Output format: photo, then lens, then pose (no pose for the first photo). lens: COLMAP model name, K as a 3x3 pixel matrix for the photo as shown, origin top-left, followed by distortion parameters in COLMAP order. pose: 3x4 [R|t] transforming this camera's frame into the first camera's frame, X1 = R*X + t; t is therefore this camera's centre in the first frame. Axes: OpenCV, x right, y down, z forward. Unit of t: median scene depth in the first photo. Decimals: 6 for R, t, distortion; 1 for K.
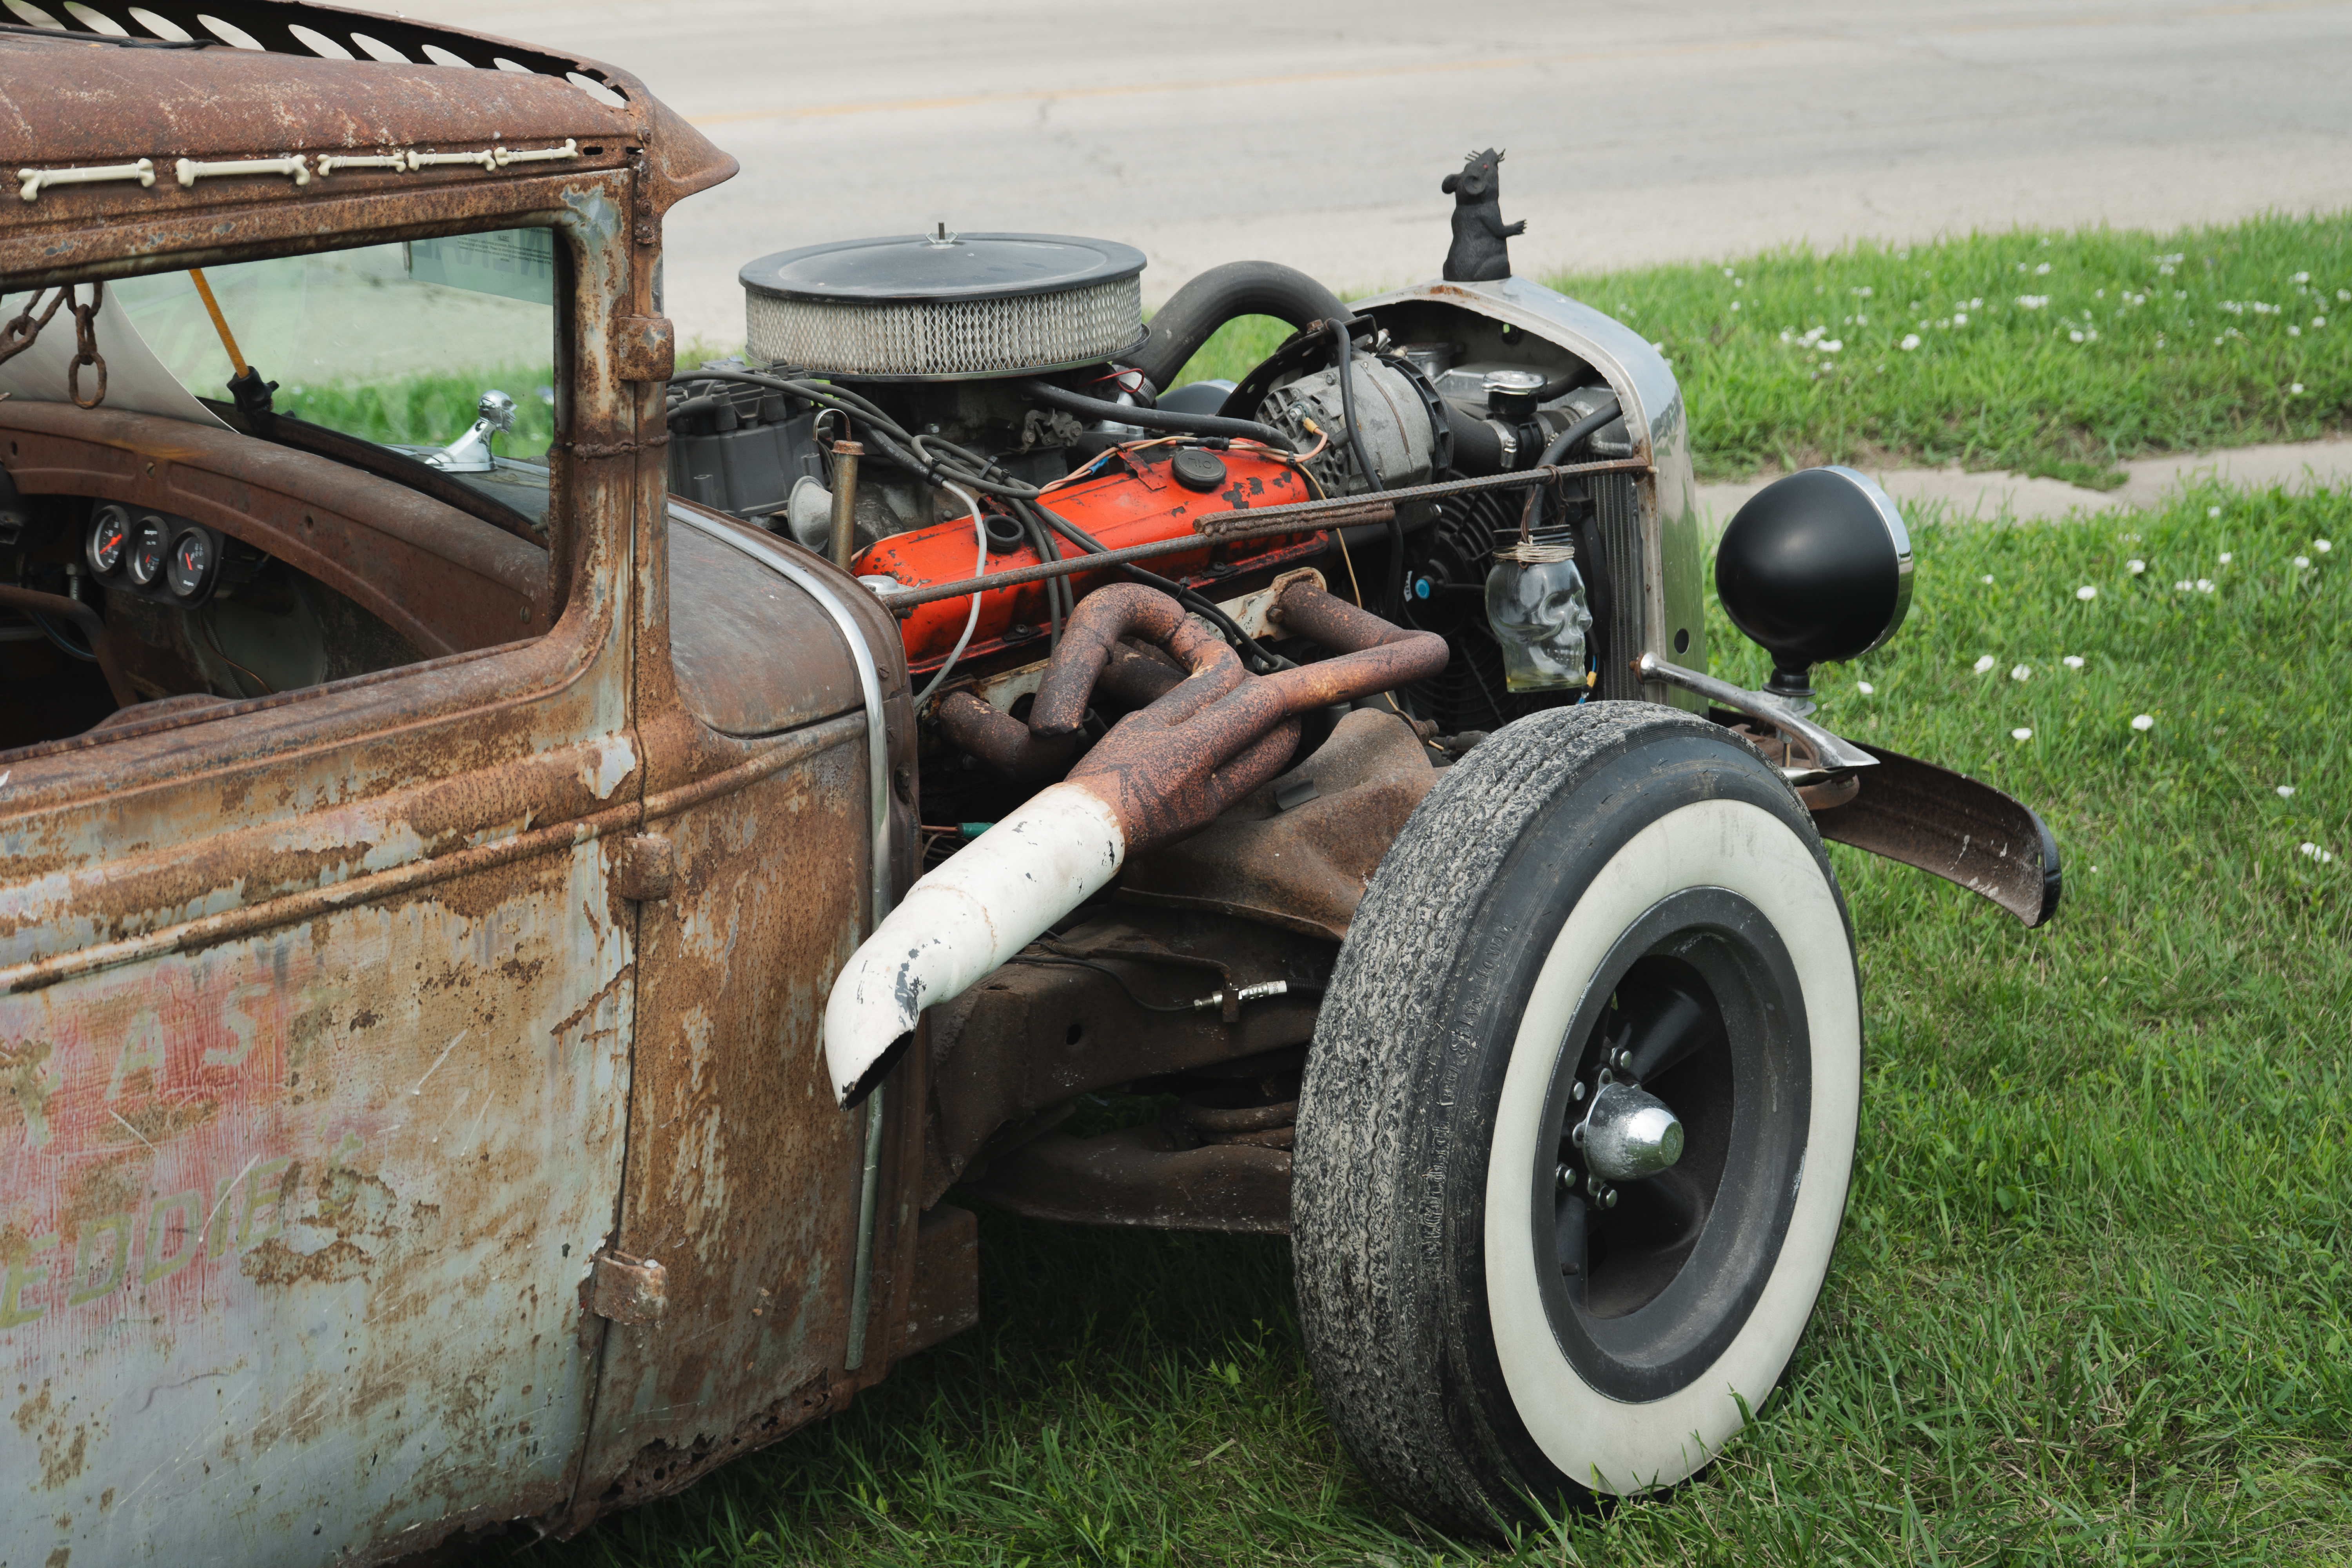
lens RADIAL K [[5038.5, 0, 1228.4], [0, 5038.5, 672.5], [0, 0, 1]] dist [0.044167, 0.000000]
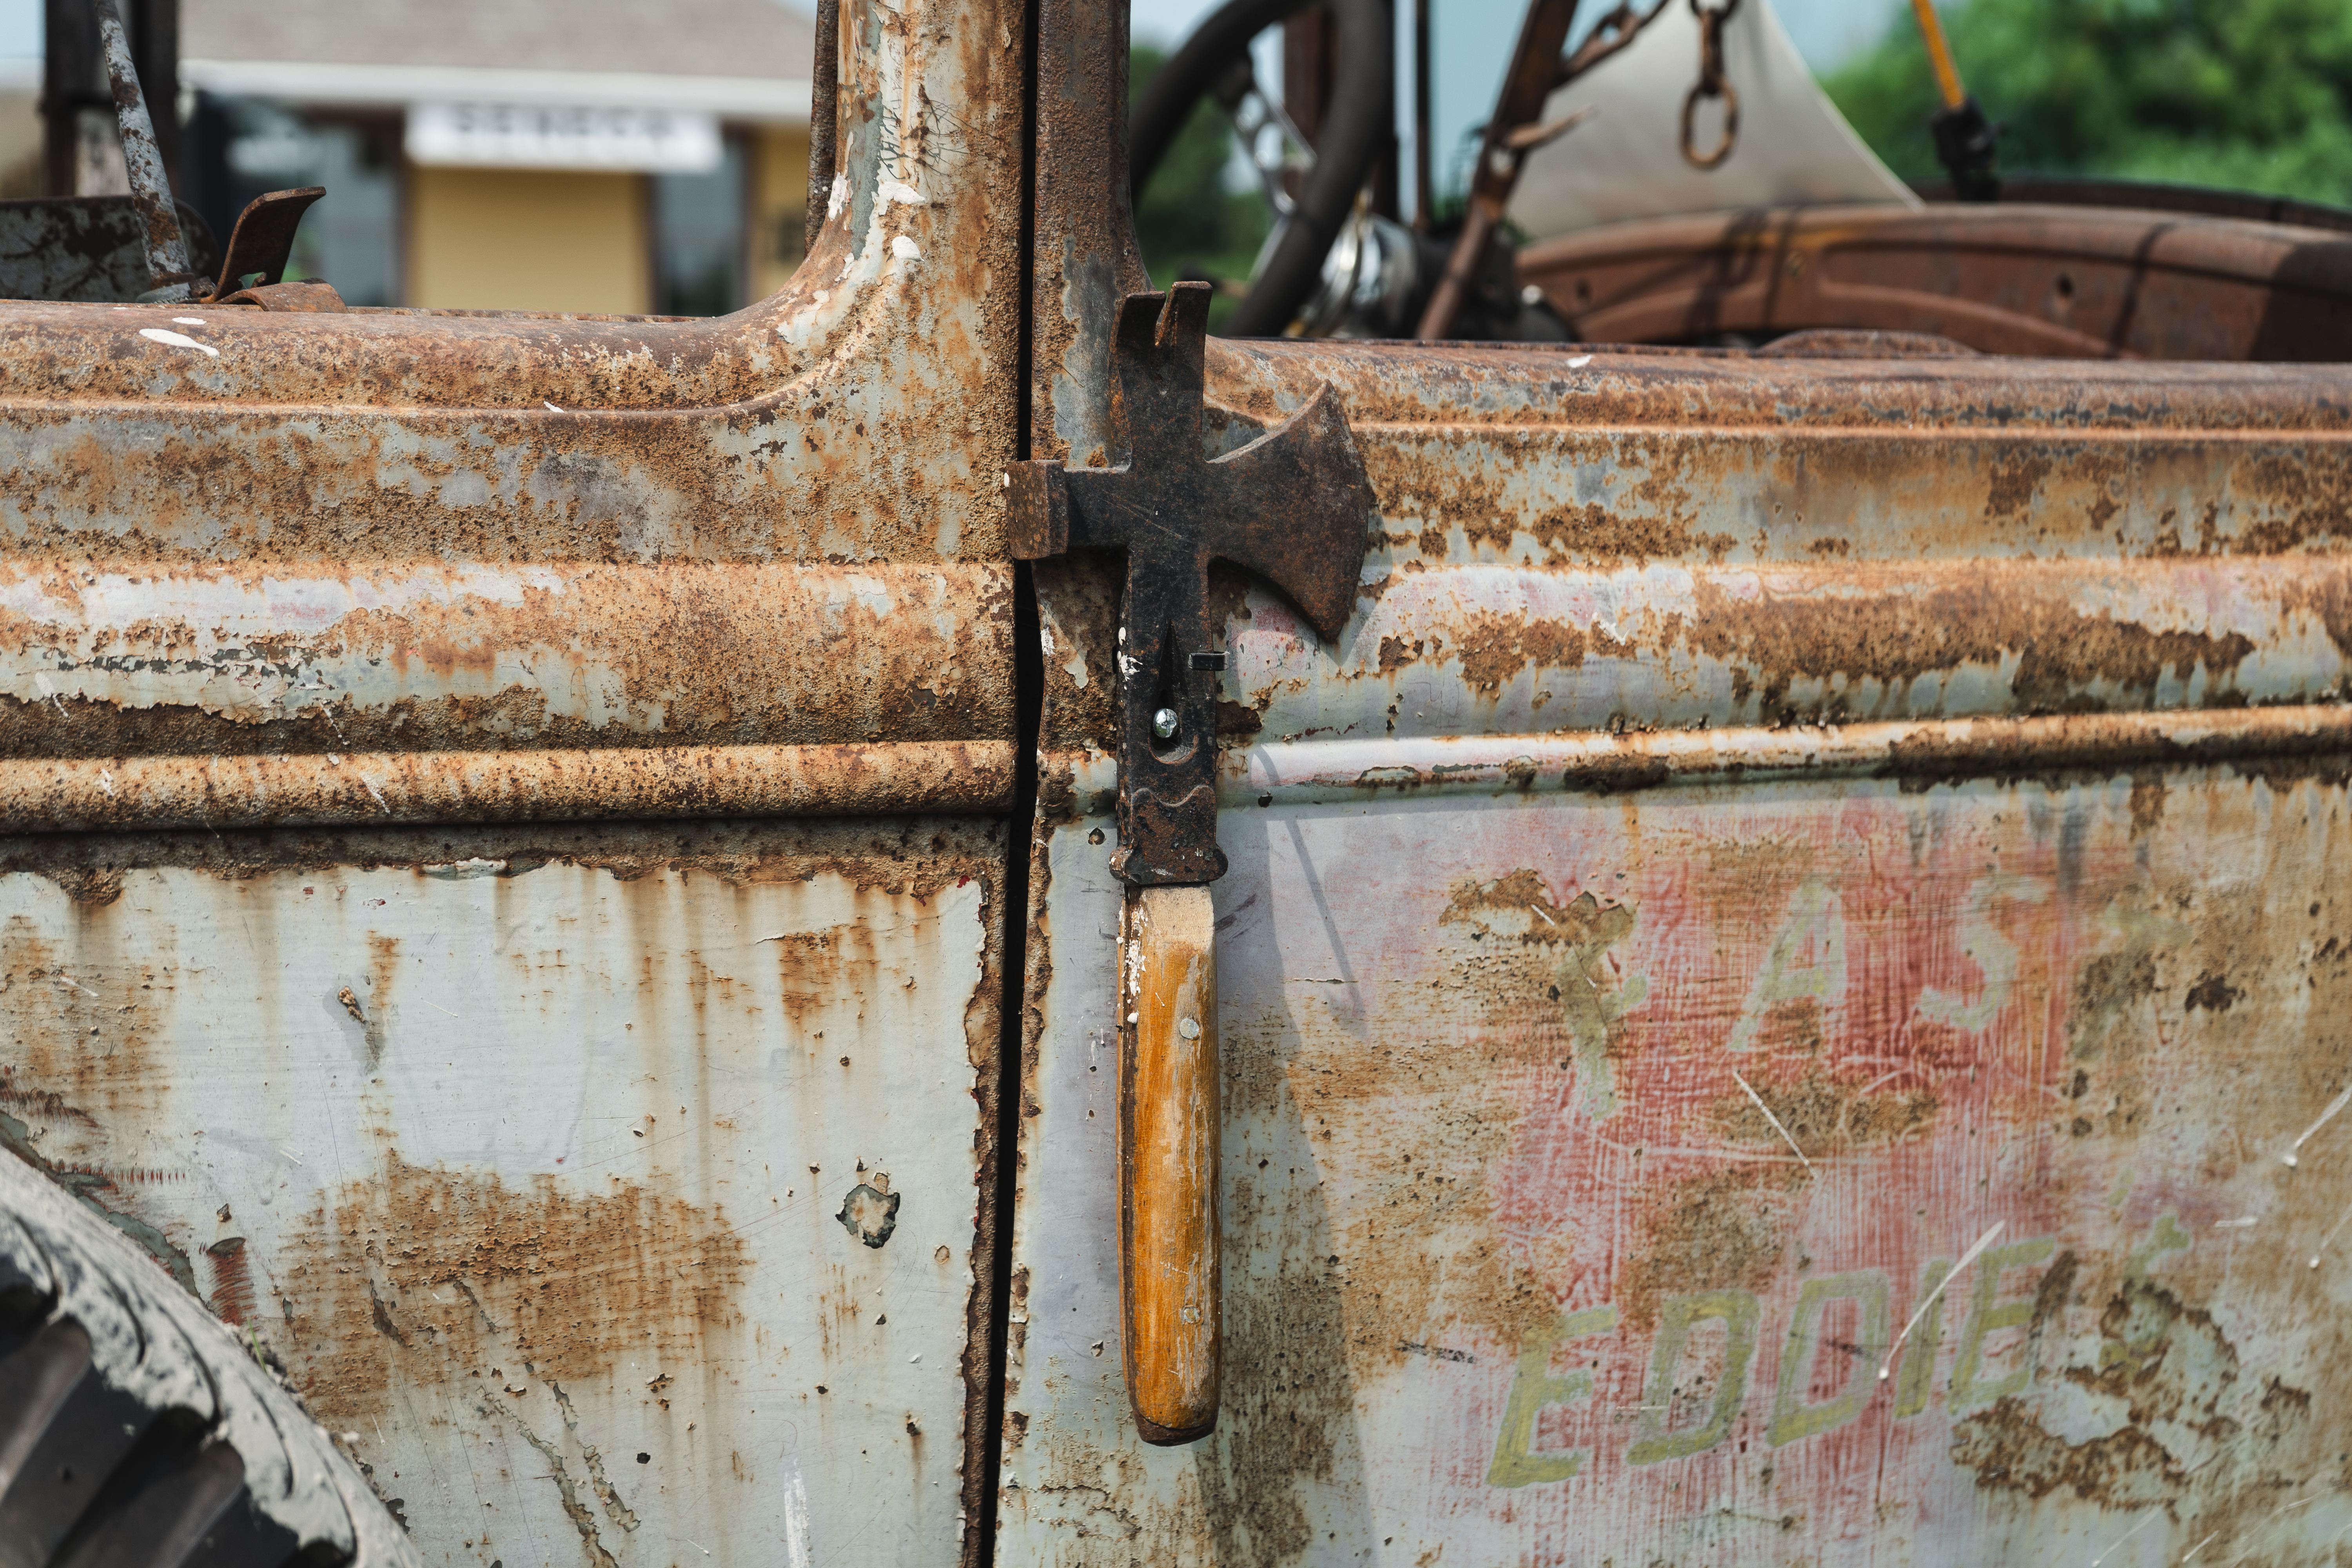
lens RADIAL K [[4254.2, 0, 1179.5], [0, 4254.2, 786.3], [0, 0, 1]] dist [0.034936, 0.000000]
pose [[0.950638, 0.044993, -0.307024, -0.140830], [-0.080587, 0.991280, -0.104255, 0.103218], [0.299656, 0.123851, 0.945974, 0.562441]]
